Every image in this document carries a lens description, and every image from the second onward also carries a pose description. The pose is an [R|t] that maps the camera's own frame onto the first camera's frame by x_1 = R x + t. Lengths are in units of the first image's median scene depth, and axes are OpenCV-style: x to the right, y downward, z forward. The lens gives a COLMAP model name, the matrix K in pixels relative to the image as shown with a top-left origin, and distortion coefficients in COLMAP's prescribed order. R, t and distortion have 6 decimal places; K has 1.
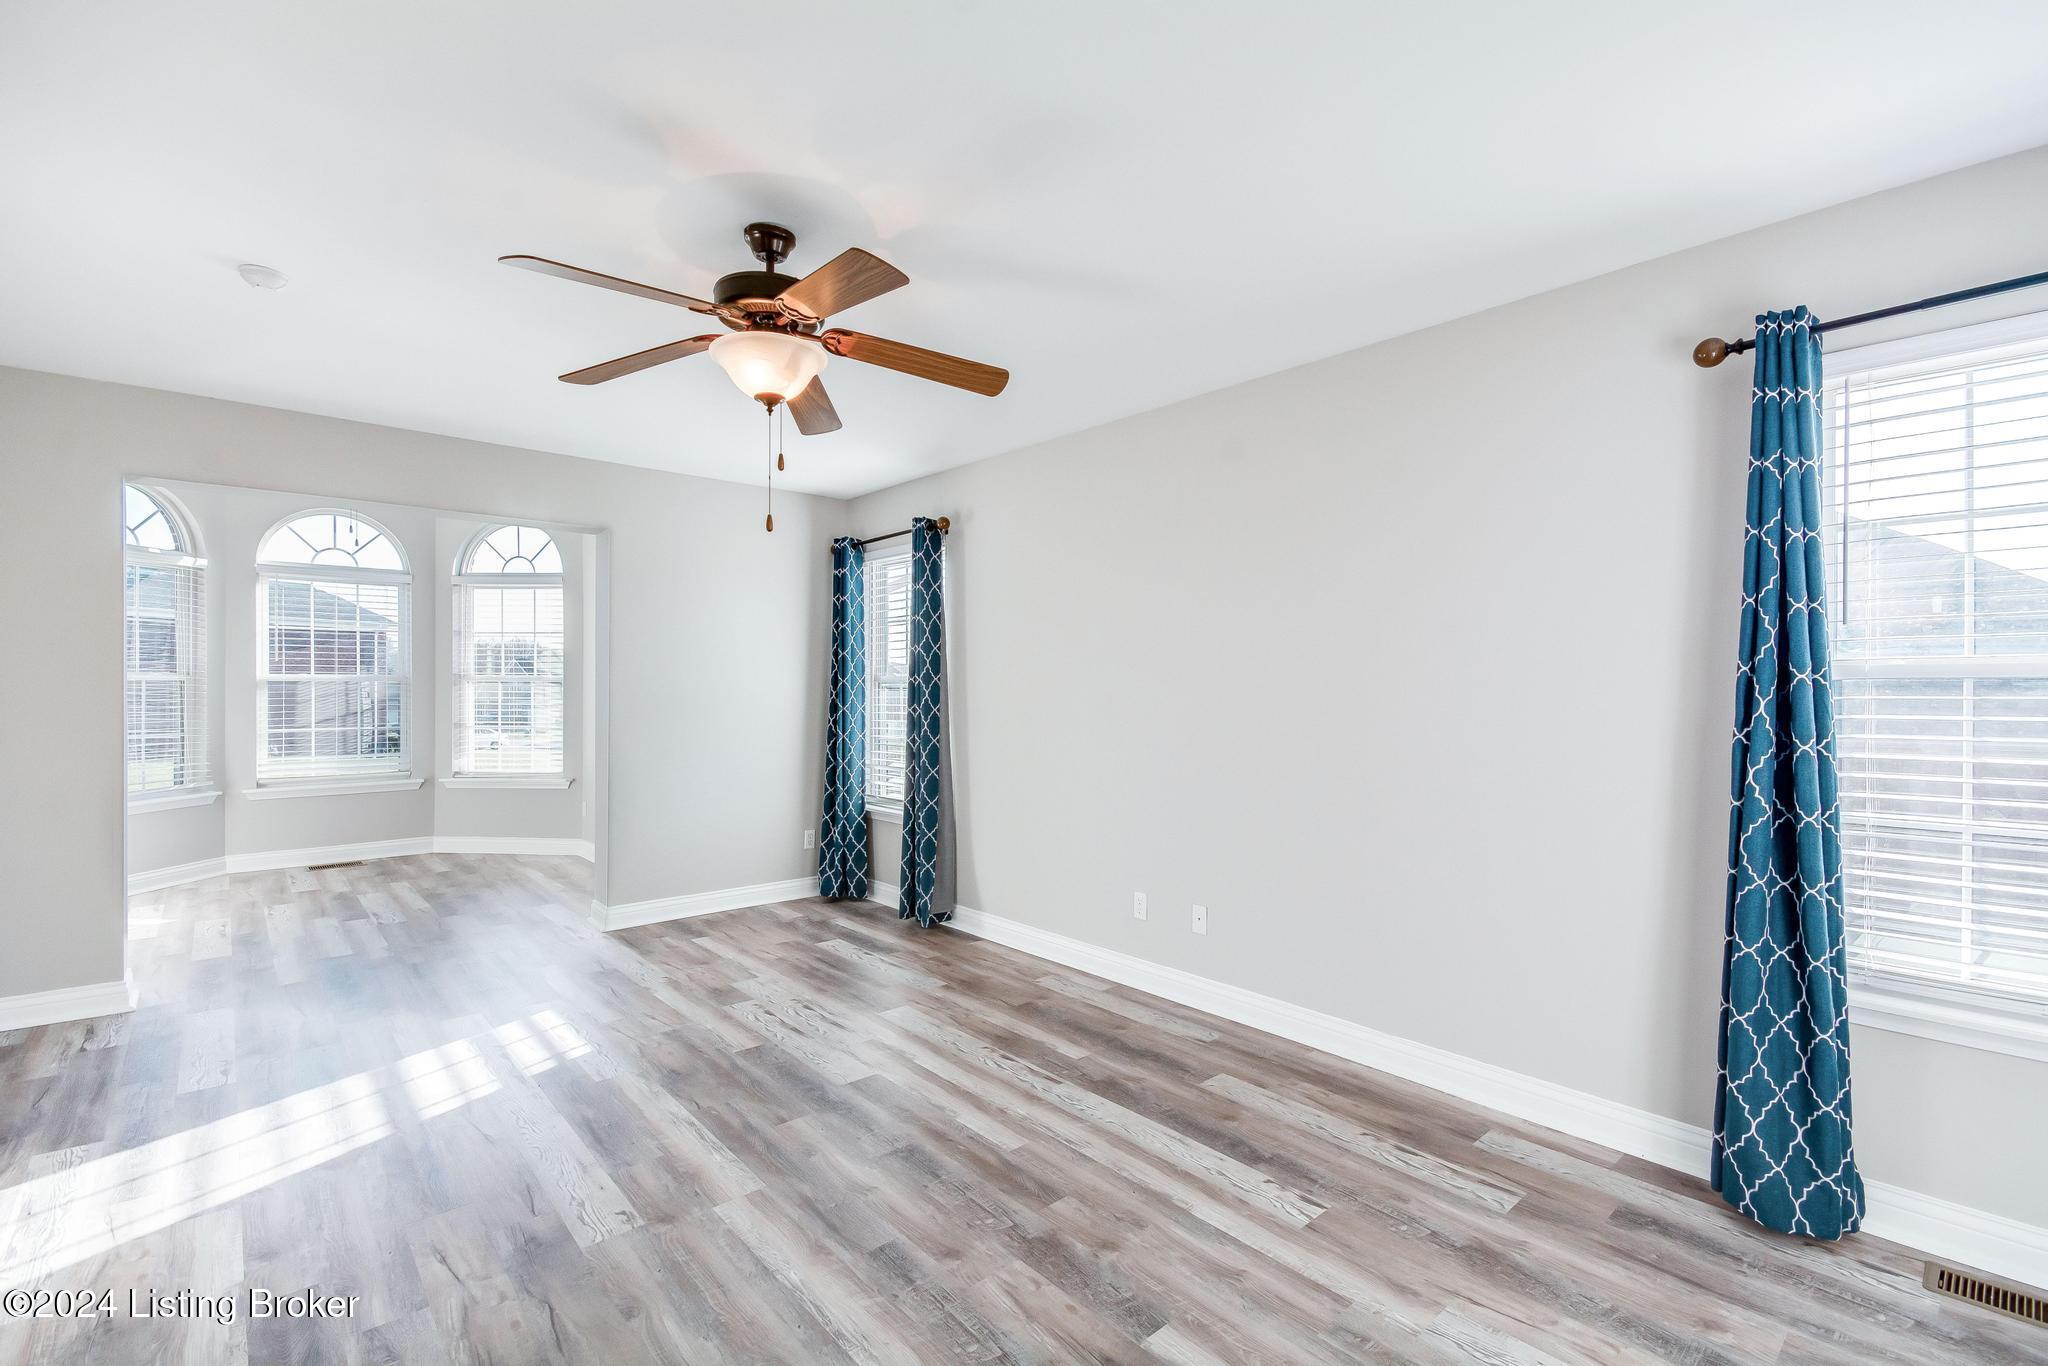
lens RADIAL K [[921.4, 0, 1024.1], [0, 921.4, 687.8], [0, 0, 1]] dist [0.000717, -0.000453]
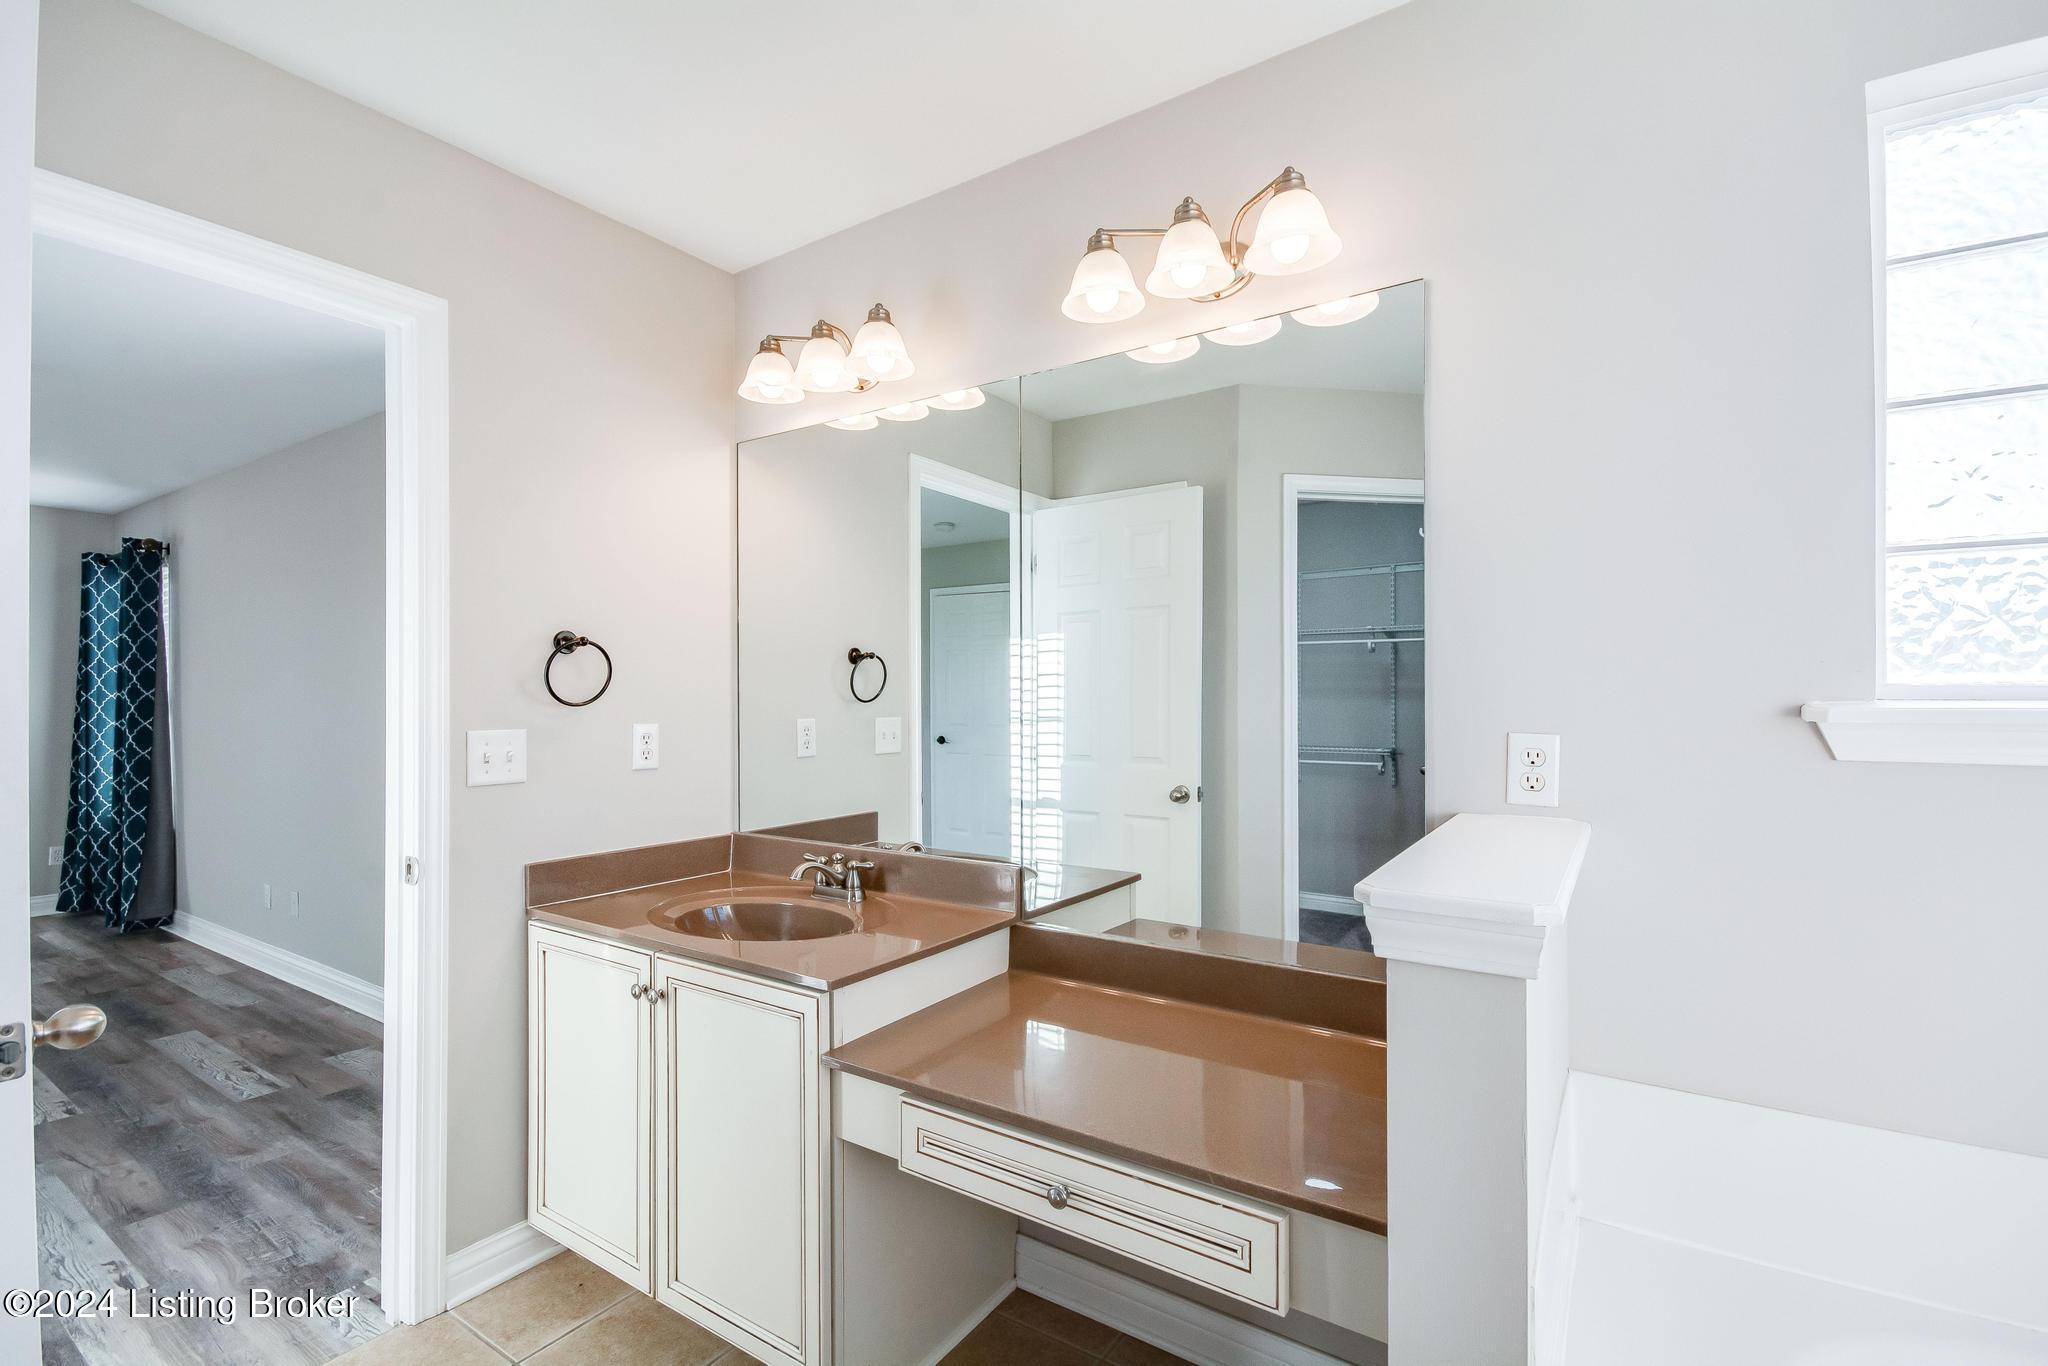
lens RADIAL K [[921.4, 0, 1024.0], [0, 921.4, 685.9], [0, 0, 1]] dist [0.000717, -0.000453]
pose [[0.963347, -0.000847, 0.268259, 1.043809], [0.003827, 0.999937, -0.010586, -0.006847], [-0.268233, 0.011225, 0.963289, -0.484162]]
